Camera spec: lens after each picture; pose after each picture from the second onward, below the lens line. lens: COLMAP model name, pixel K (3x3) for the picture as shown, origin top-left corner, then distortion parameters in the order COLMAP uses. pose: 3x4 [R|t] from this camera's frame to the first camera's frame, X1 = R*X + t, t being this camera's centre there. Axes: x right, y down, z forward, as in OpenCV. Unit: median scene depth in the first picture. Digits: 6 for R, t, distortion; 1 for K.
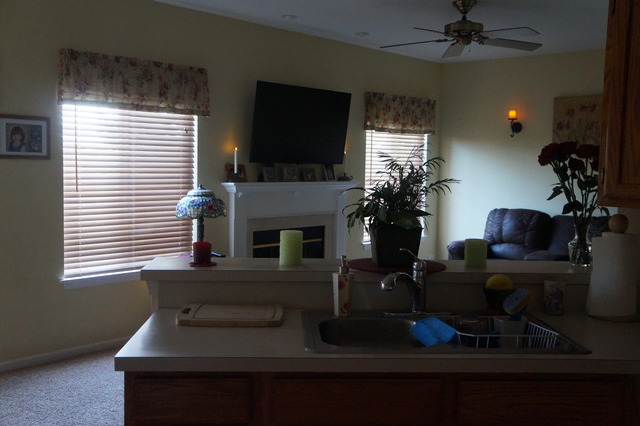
lens RADIAL K [[678.7, 0, 320.0], [0, 678.7, 213.0], [0, 0, 1]] dist [-0.085720, 0.300748]
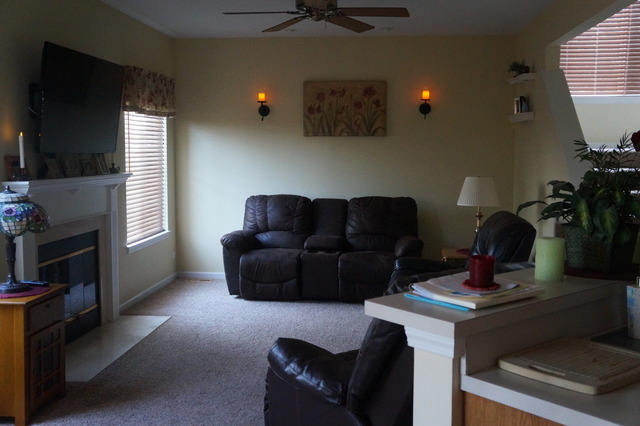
lens RADIAL K [[678.7, 0, 320.0], [0, 678.7, 213.0], [0, 0, 1]] dist [-0.085720, 0.300748]
pose [[0.795792, -0.073726, 0.601065, -0.251140], [0.060201, 0.997276, 0.042620, -0.018381], [-0.602570, 0.002268, 0.798063, 0.190672]]
